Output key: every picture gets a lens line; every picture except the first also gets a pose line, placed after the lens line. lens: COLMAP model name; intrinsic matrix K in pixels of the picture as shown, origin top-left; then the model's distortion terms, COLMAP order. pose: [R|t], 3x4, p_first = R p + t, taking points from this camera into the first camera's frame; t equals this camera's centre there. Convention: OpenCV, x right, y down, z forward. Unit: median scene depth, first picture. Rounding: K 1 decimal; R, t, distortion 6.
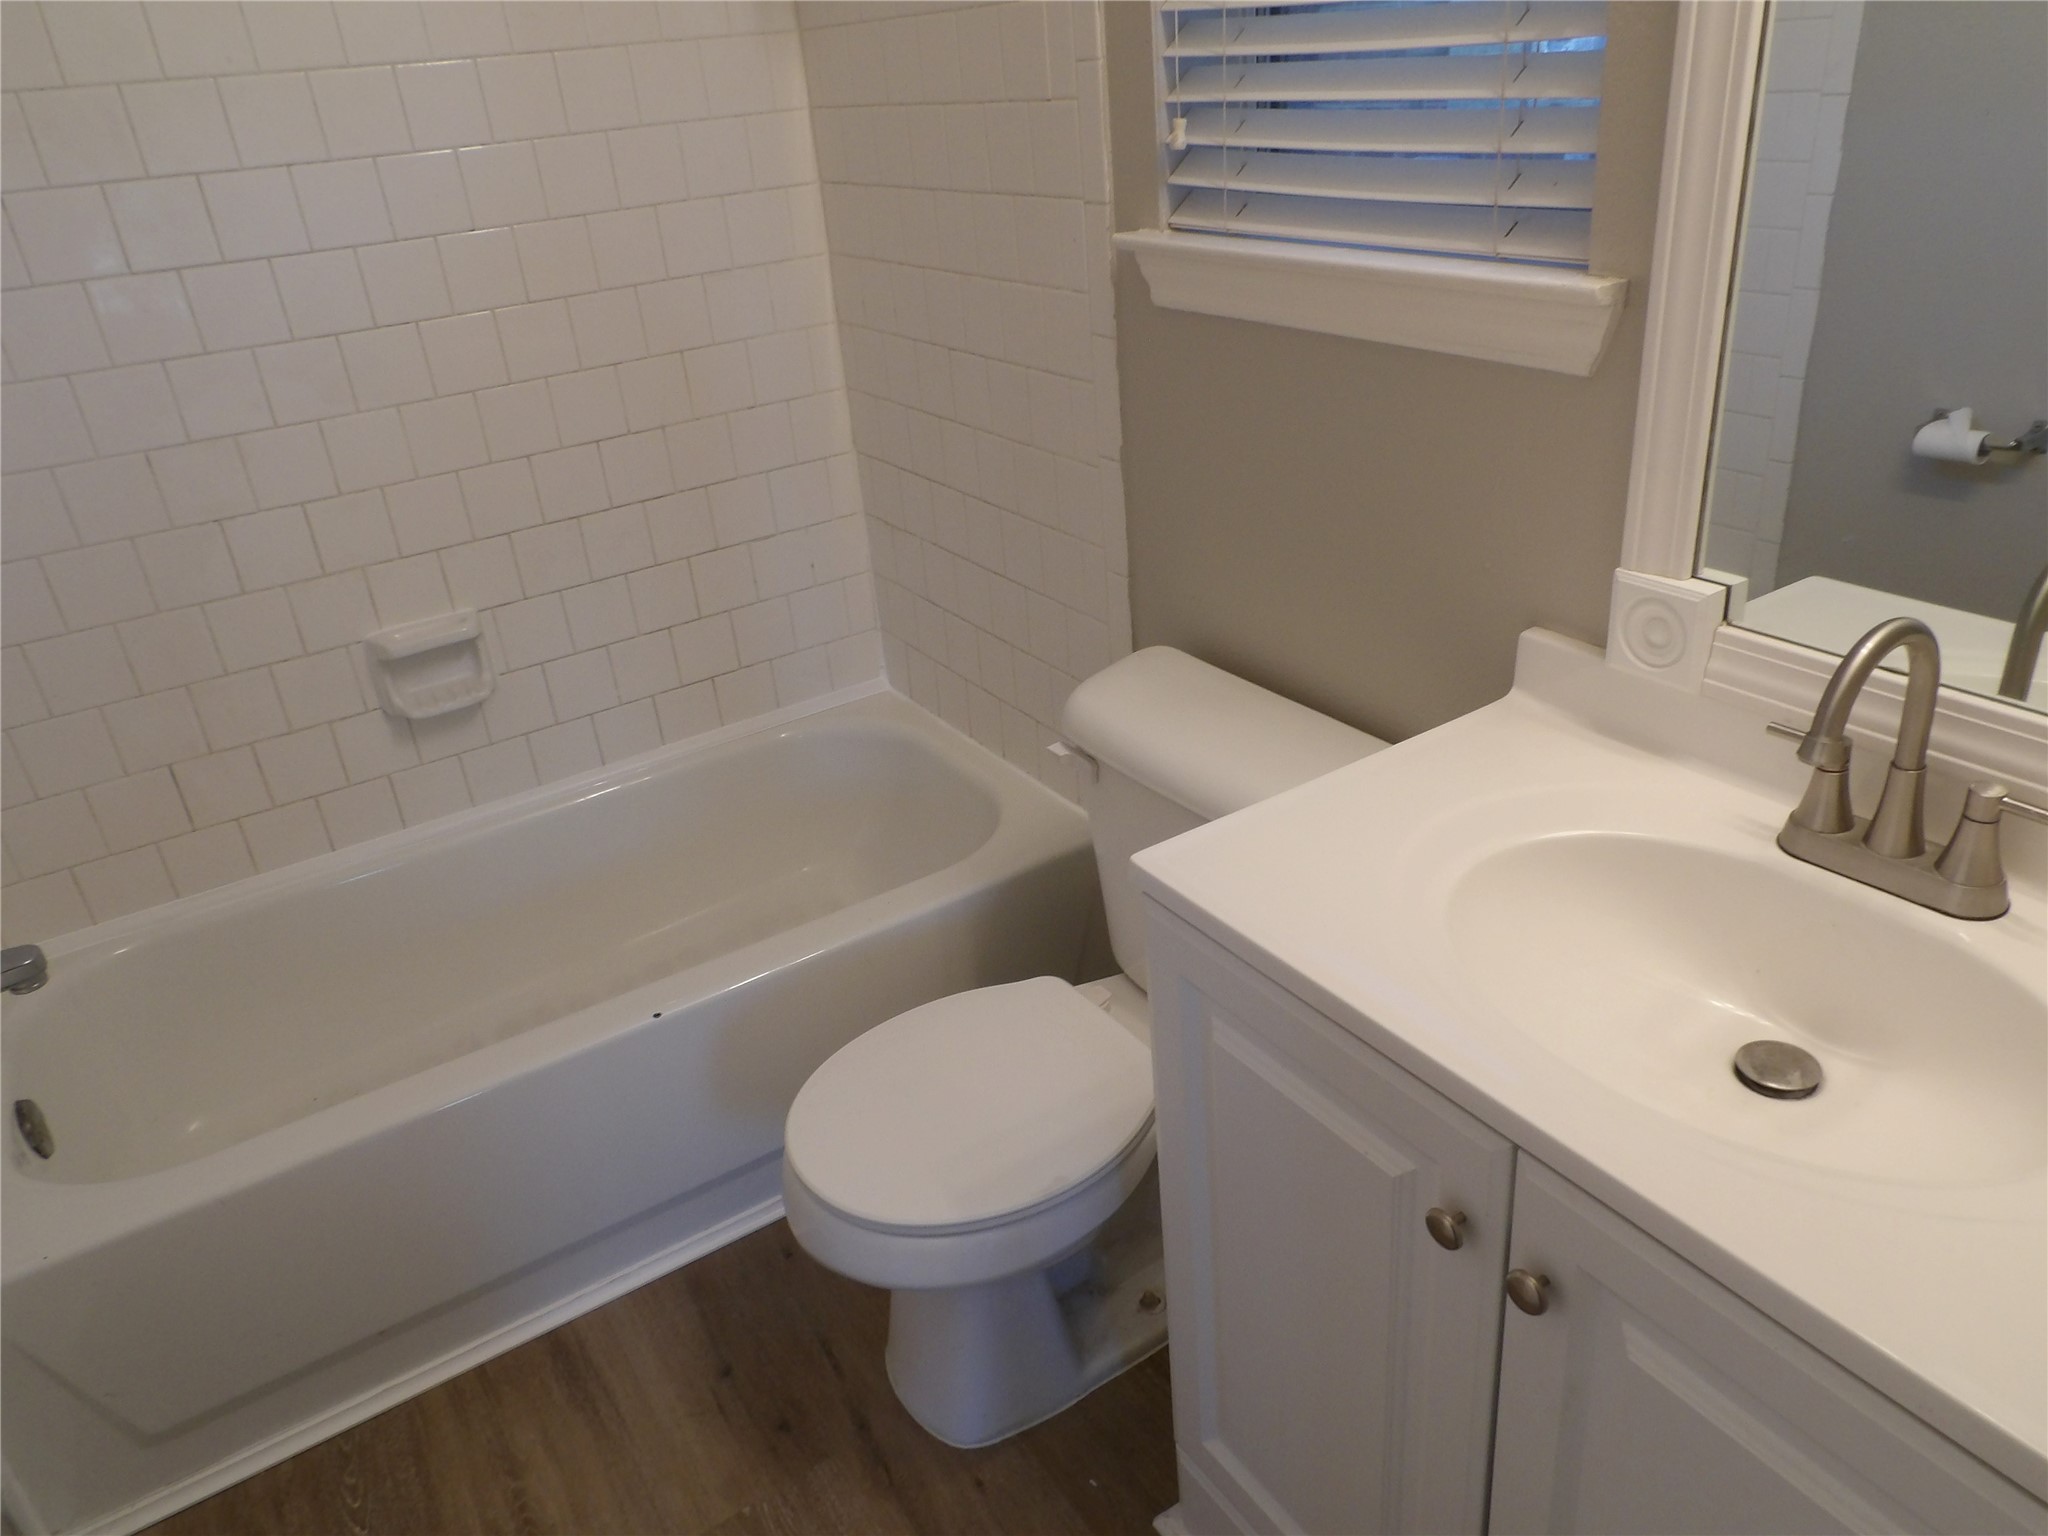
lens RADIAL K [[1477.8, 0, 1024.0], [0, 1477.8, 768.0], [0, 0, 1]] dist [-0.002030, -0.001089]
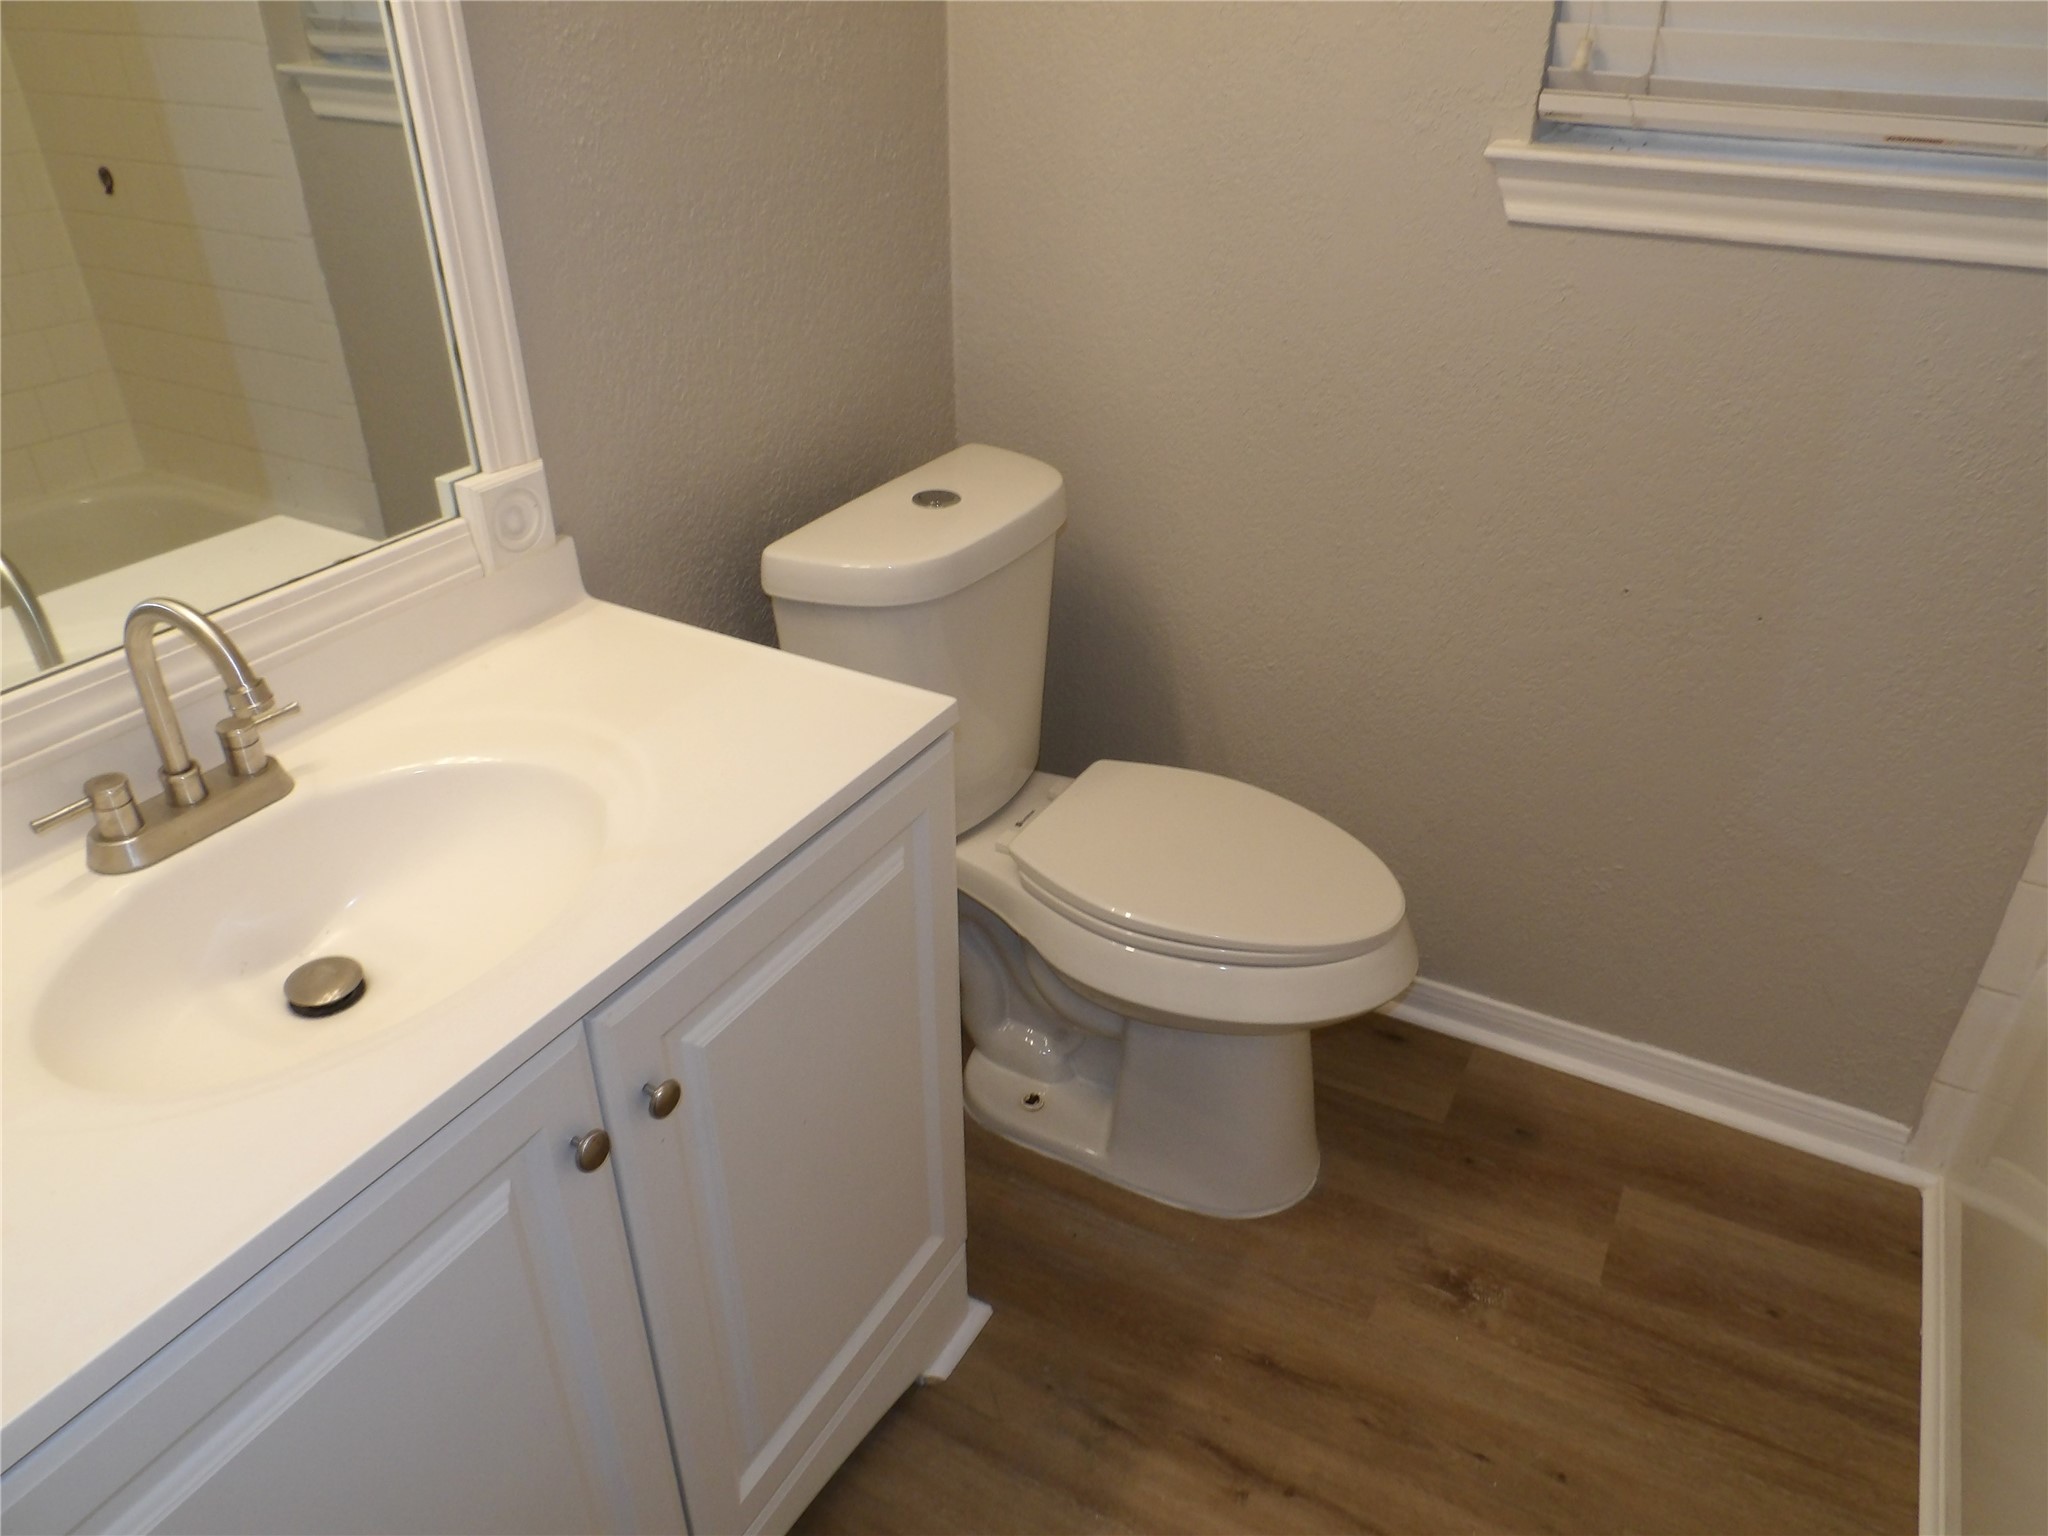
lens RADIAL K [[1401.7, 0, 1024.0], [0, 1401.7, 768.0], [0, 0, 1]] dist [0.001632, 0.000623]
pose [[-0.454666, -0.386459, 0.802451, -0.520637], [0.416640, 0.704021, 0.575122, -0.308826], [-0.787204, 0.595822, -0.159080, 0.711494]]
